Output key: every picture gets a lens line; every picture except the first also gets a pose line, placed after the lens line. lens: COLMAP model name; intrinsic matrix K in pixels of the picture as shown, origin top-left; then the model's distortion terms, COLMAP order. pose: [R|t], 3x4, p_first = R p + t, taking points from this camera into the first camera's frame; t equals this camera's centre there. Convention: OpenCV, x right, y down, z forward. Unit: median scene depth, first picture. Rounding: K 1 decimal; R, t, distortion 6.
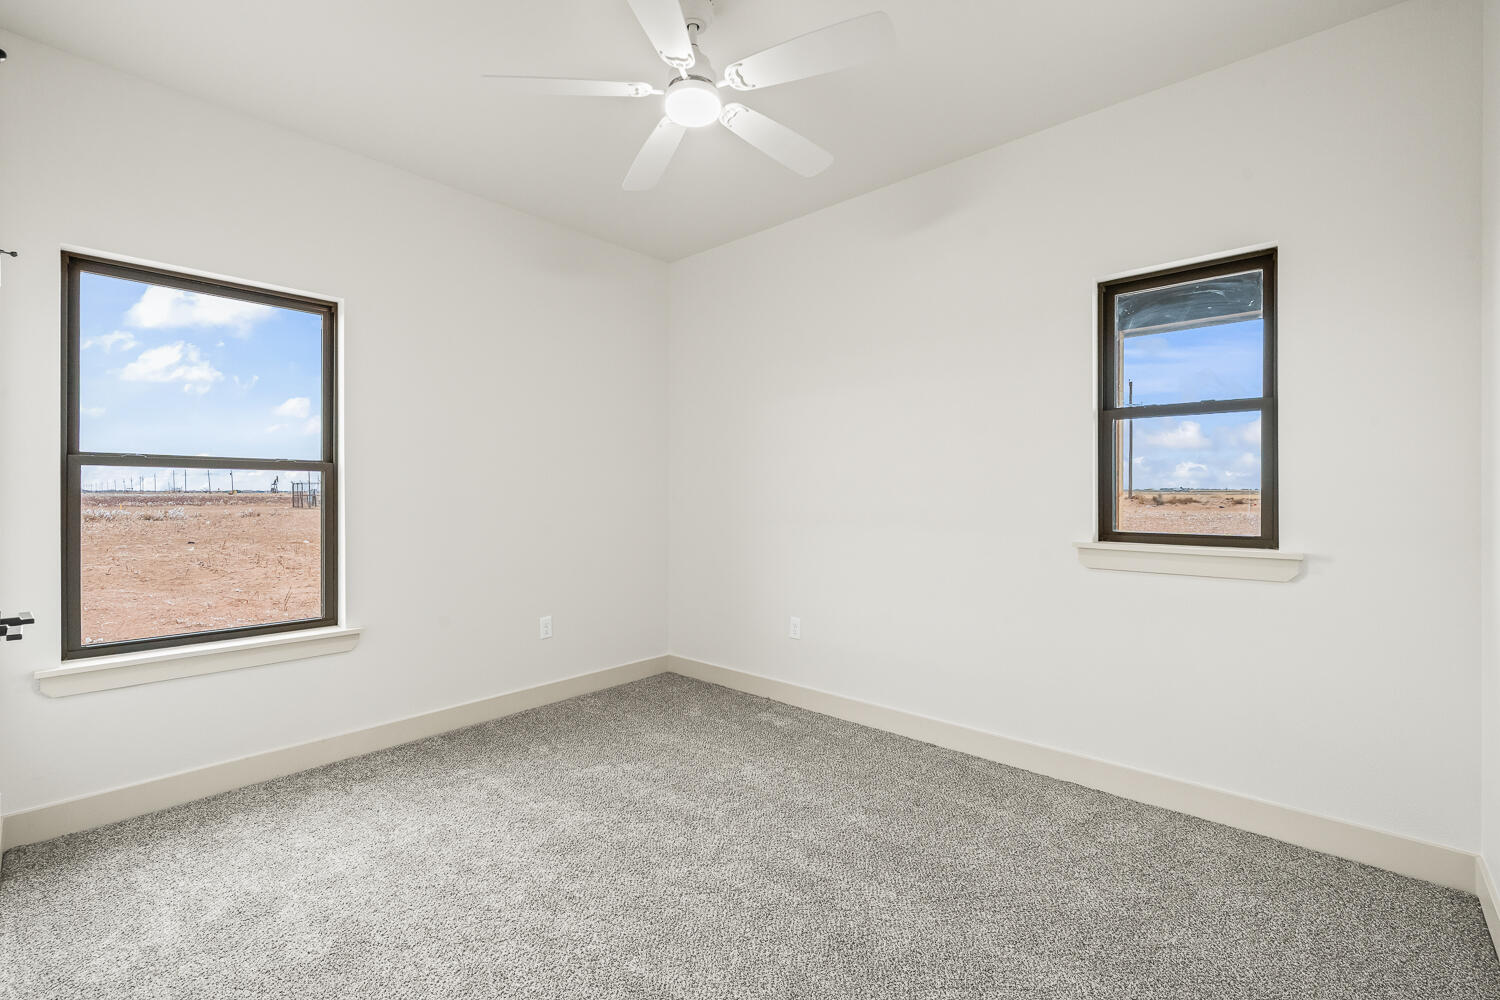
lens RADIAL K [[638.5, 0, 752.4], [0, 638.5, 492.5], [0, 0, 1]] dist [0.004382, 0.000558]
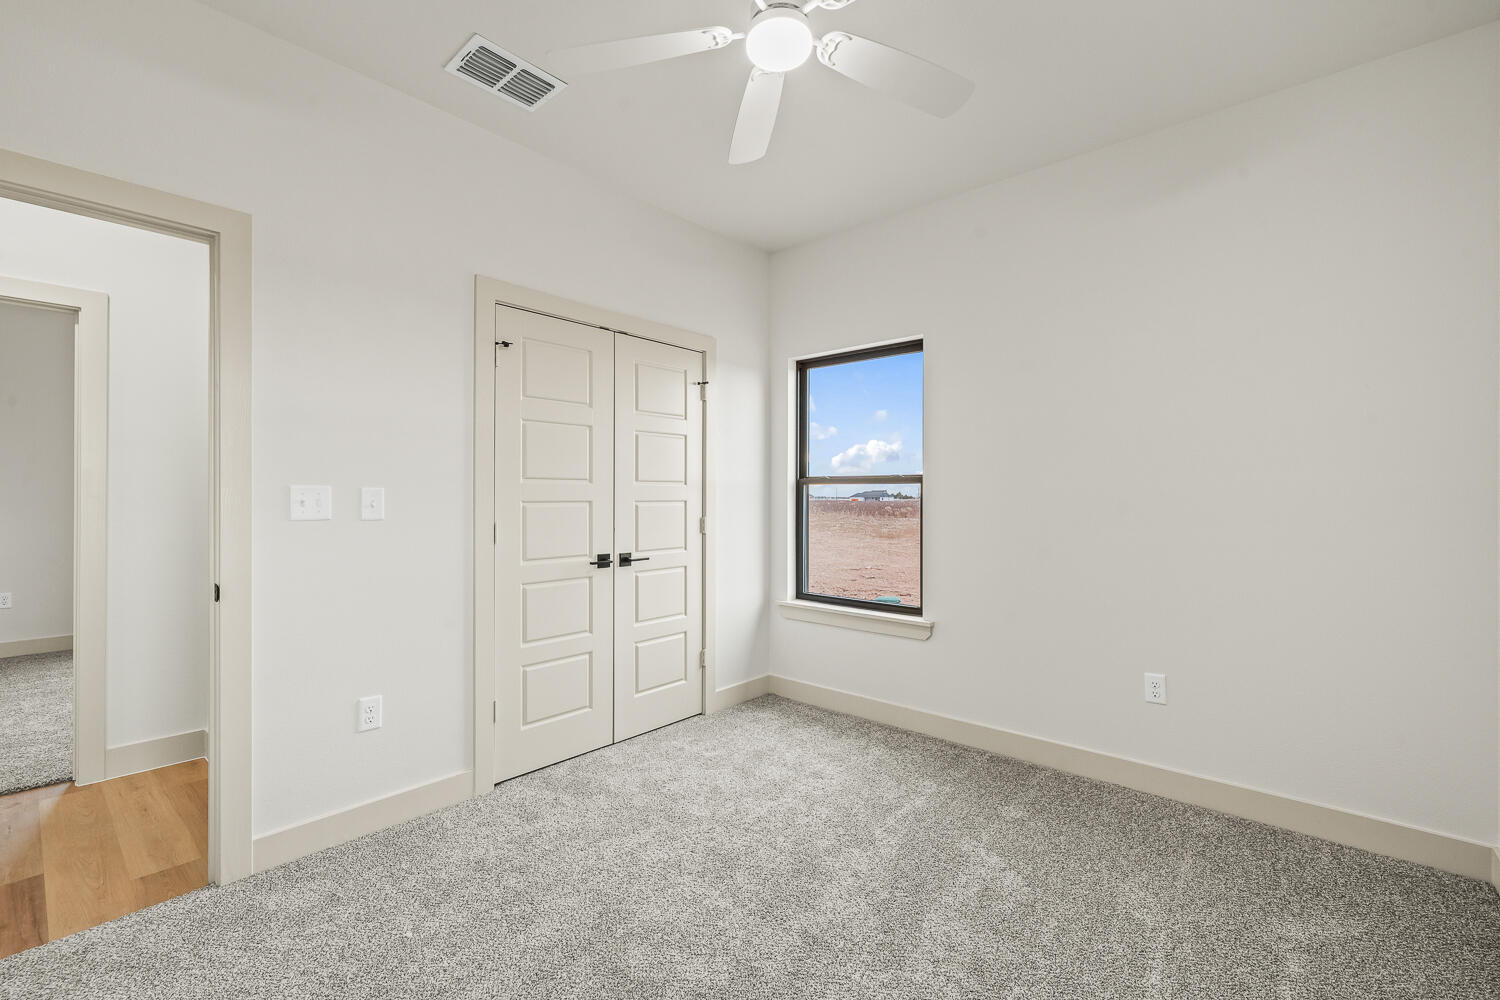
lens RADIAL K [[638.5, 0, 742.3], [0, 638.5, 498.1], [0, 0, 1]] dist [0.004382, 0.000558]
pose [[0.015574, -0.007708, -0.999849, 0.479503], [-0.008561, 0.999933, -0.007842, 0.006186], [0.999842, 0.008682, 0.015507, 0.619953]]
